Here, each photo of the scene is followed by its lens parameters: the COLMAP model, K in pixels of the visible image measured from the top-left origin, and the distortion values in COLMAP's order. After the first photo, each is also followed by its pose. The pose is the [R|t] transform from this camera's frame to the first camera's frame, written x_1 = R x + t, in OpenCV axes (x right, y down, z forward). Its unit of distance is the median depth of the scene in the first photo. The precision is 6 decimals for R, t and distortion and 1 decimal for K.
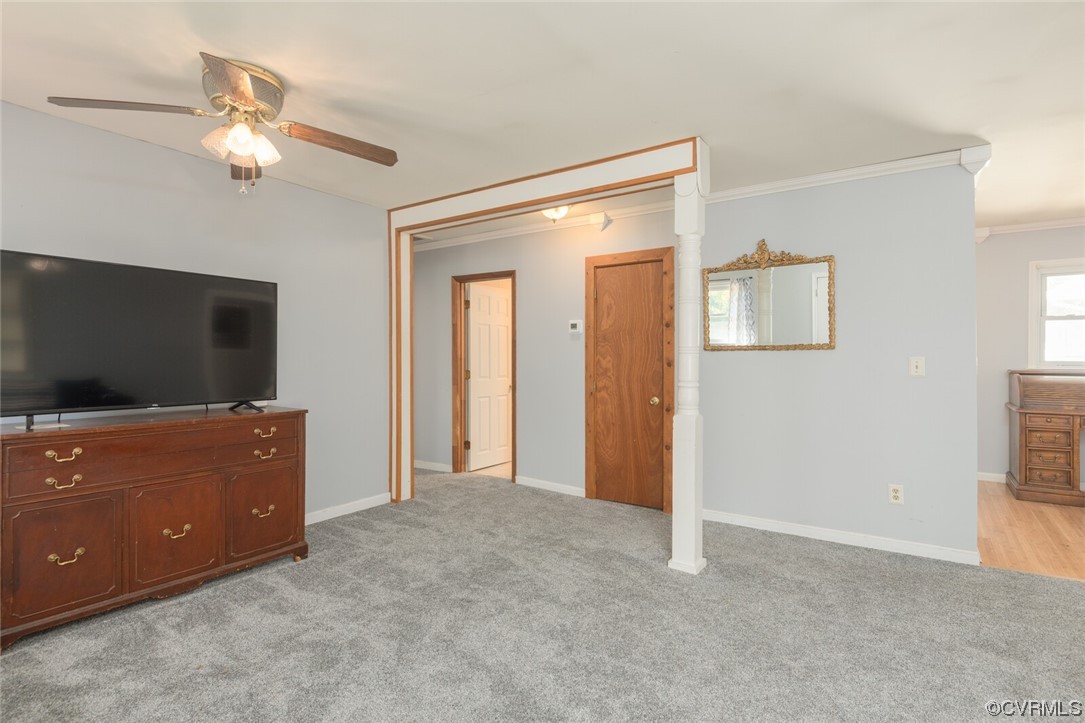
lens RADIAL K [[539.3, 0, 544.5], [0, 539.3, 358.0], [0, 0, 1]] dist [0.001436, 0.000080]
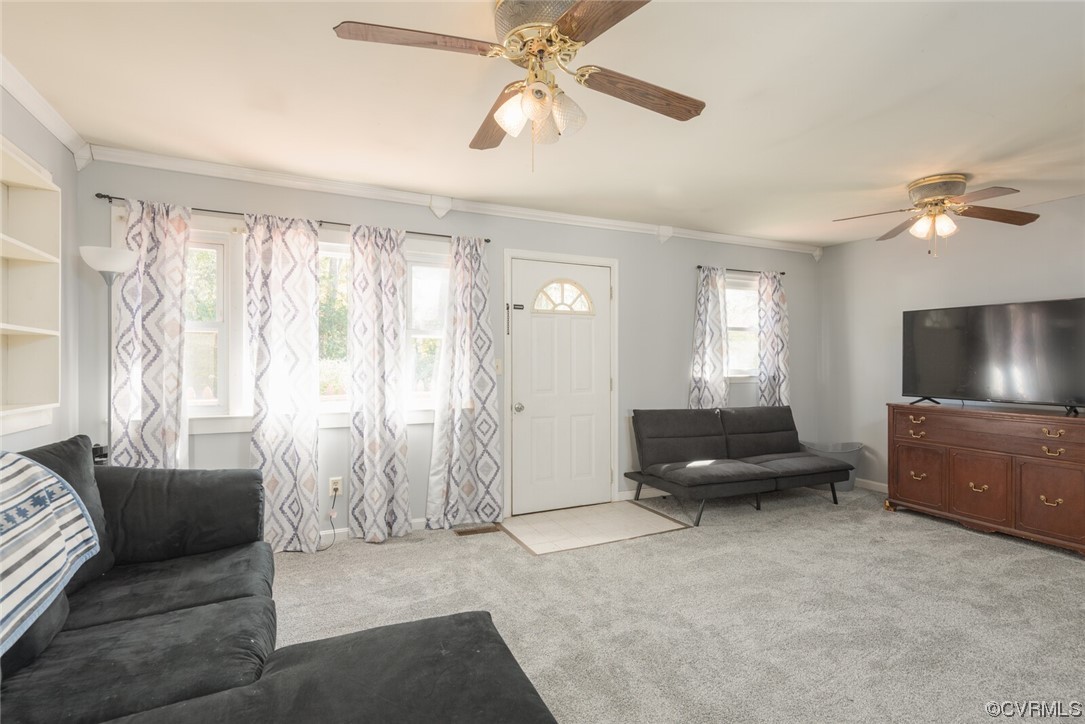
lens RADIAL K [[506.0, 0, 541.6], [0, 506.0, 356.6], [0, 0, 1]] dist [0.002697, -0.002291]
pose [[-0.492826, 0.006784, -0.870101, 1.180413], [-0.004123, 0.999940, 0.010132, -0.044983], [0.870118, 0.008581, -0.492769, 0.695830]]
